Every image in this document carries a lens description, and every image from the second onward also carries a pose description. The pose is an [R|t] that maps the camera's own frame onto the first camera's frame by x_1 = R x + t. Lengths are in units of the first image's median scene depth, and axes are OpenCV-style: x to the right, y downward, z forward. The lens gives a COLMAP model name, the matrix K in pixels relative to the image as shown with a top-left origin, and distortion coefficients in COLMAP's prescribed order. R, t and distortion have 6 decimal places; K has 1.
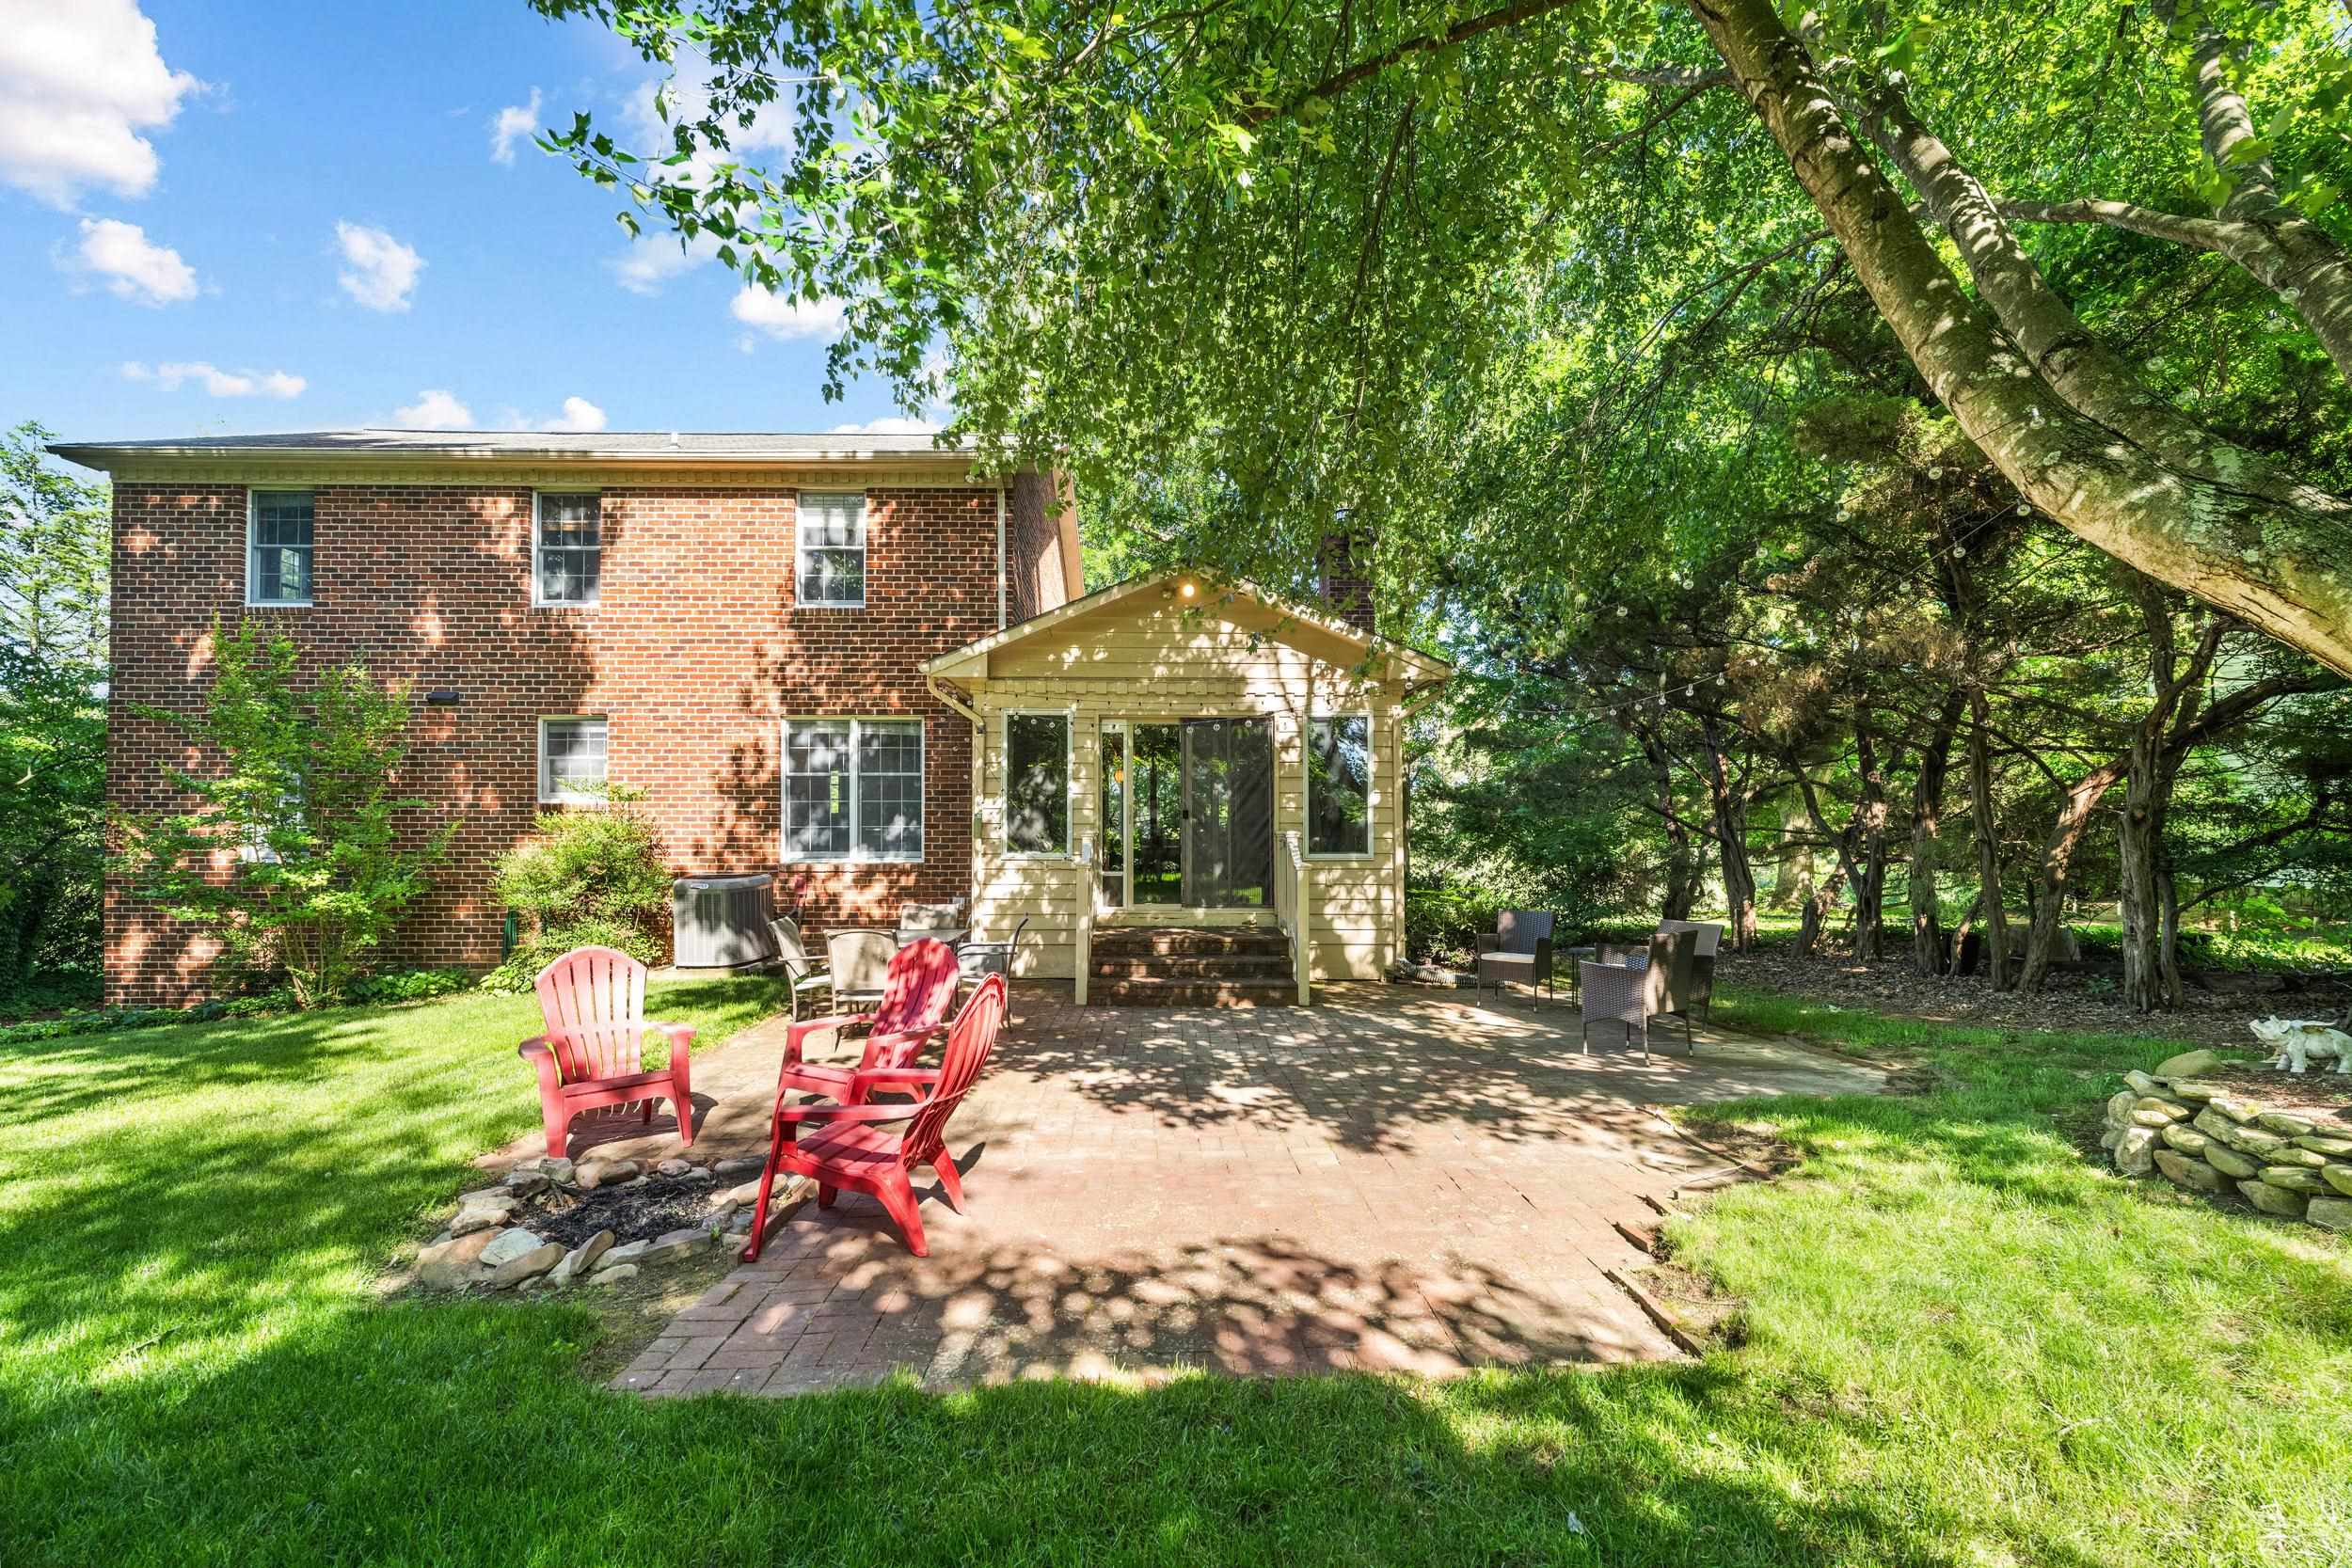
lens RADIAL K [[1063.3, 0, 1179.7], [0, 1063.3, 802.6], [0, 0, 1]] dist [0.010859, 0.000242]
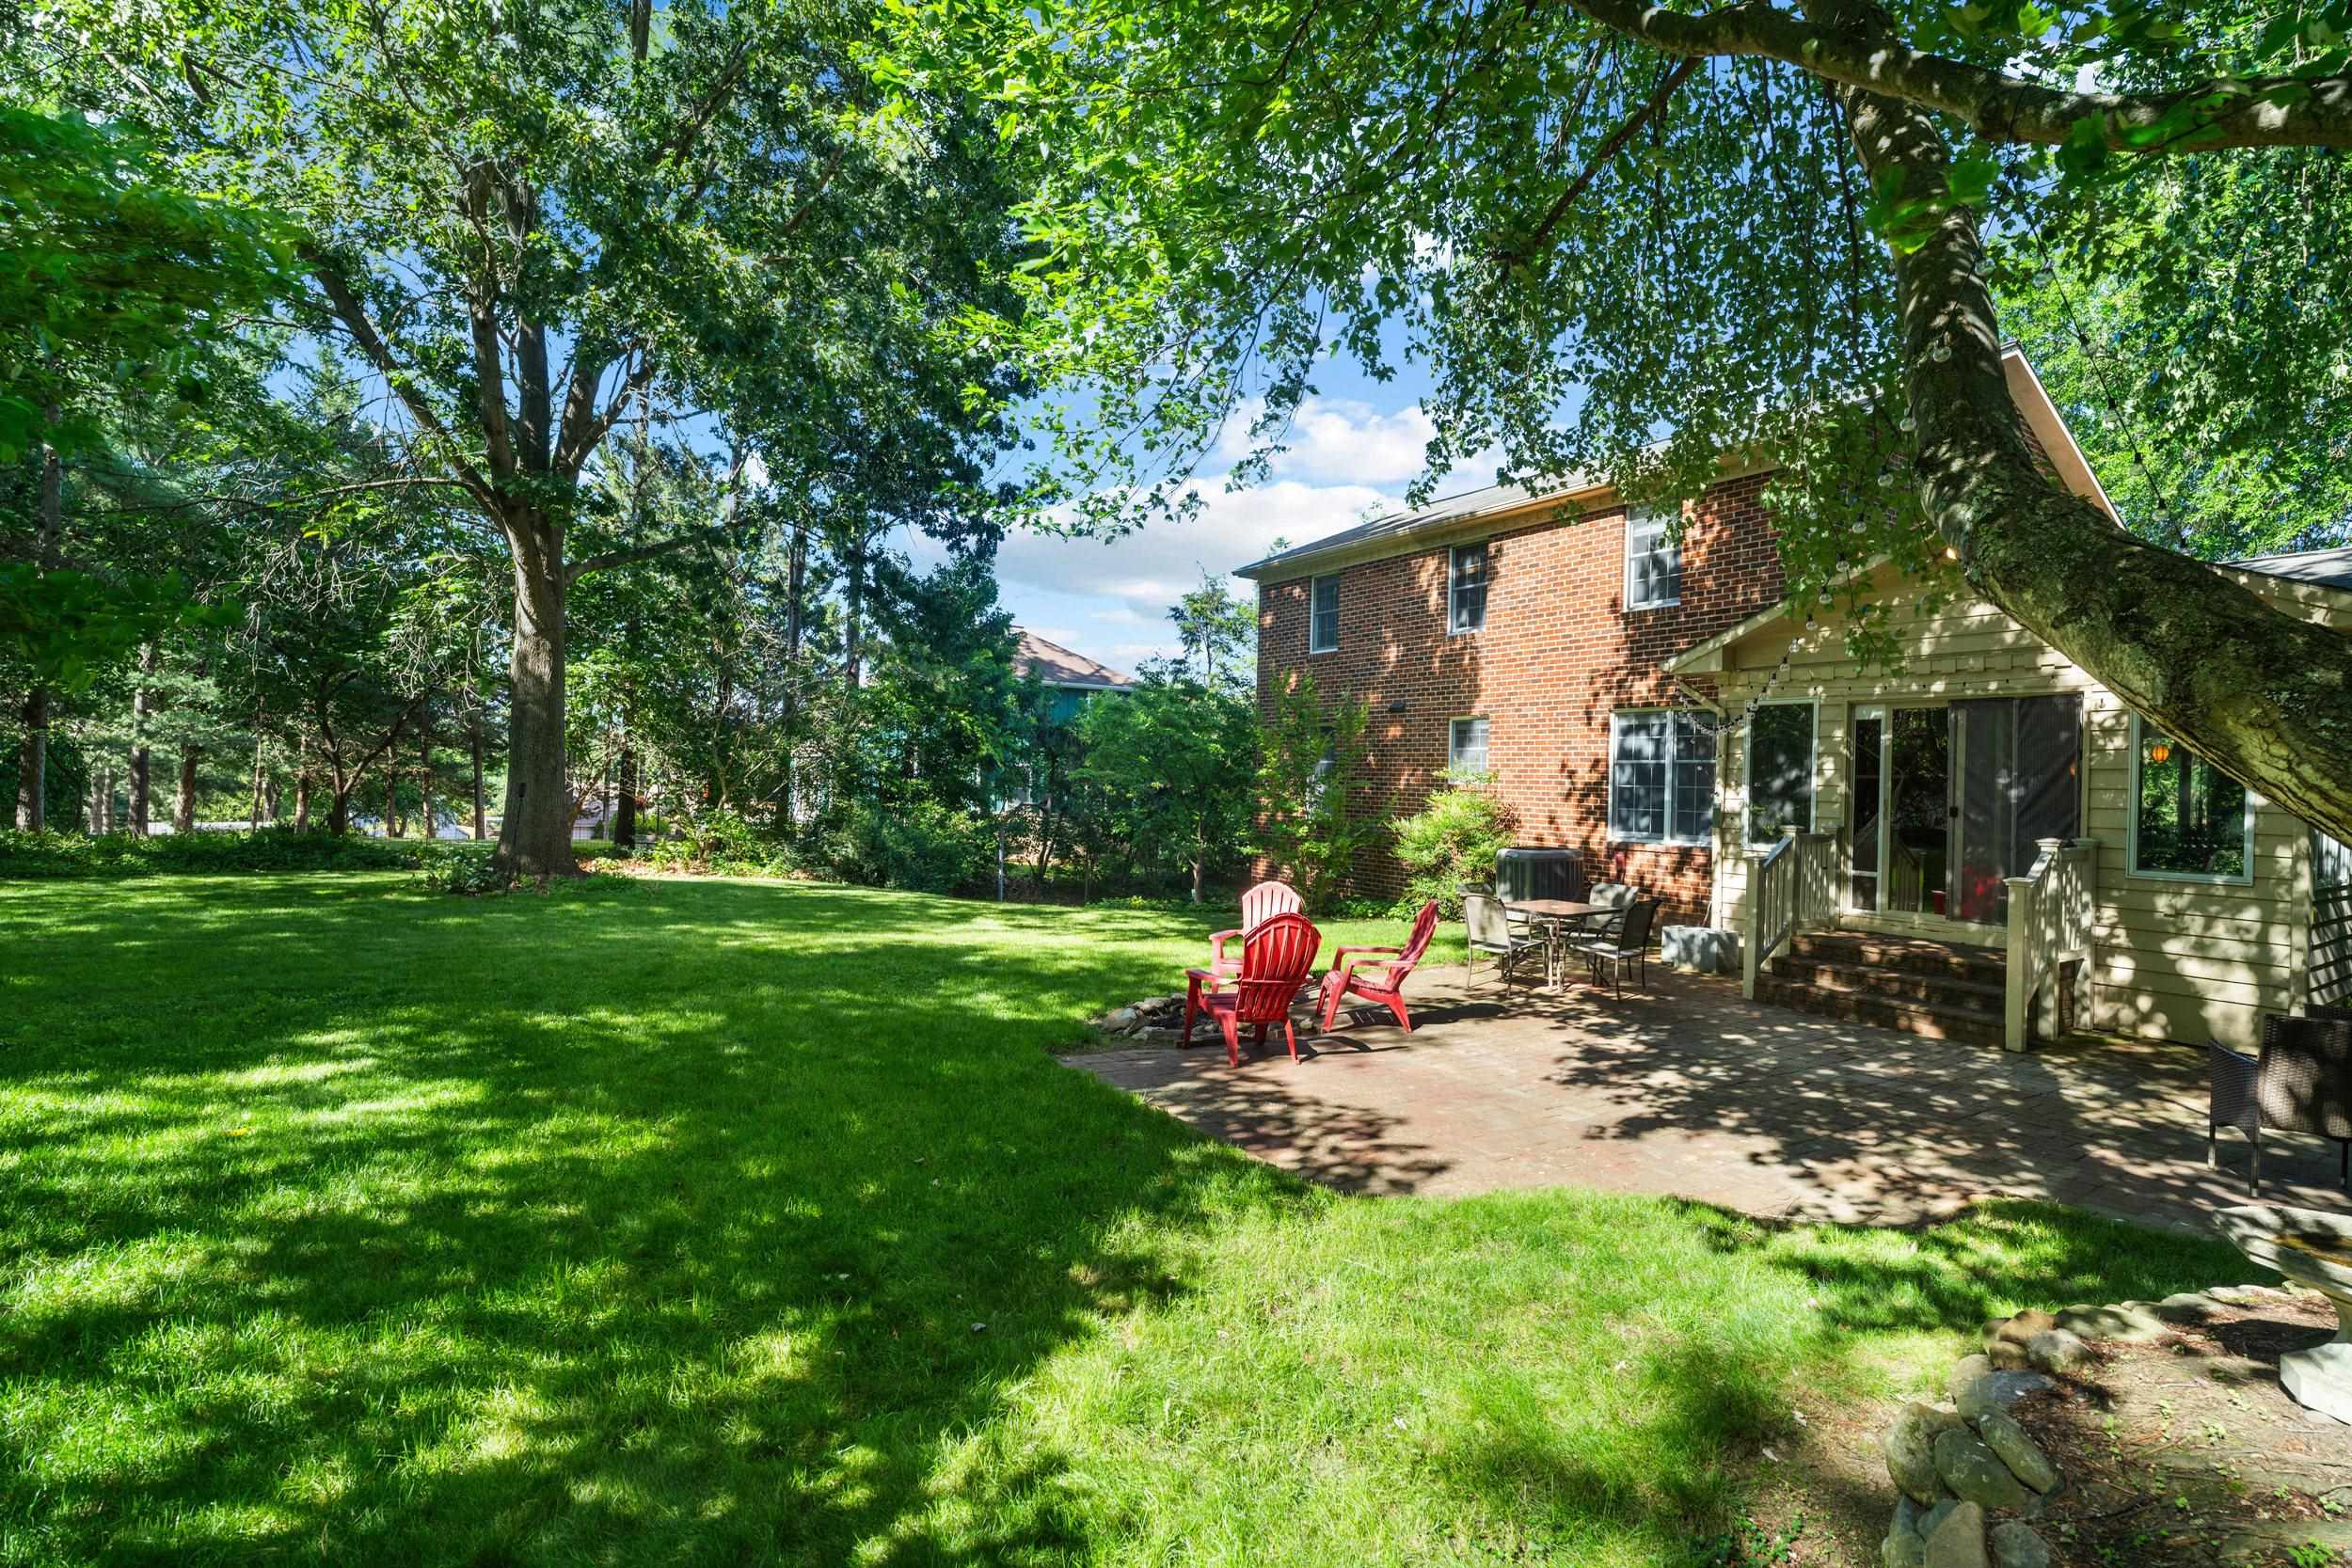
lens RADIAL K [[1063.3, 0, 1179.7], [0, 1063.3, 802.6], [0, 0, 1]] dist [0.010859, 0.000242]
pose [[0.544575, 0.032944, -0.838065, 0.387271], [-0.011154, 0.999424, 0.032039, -0.017392], [0.838638, -0.008099, 0.544629, 0.000421]]
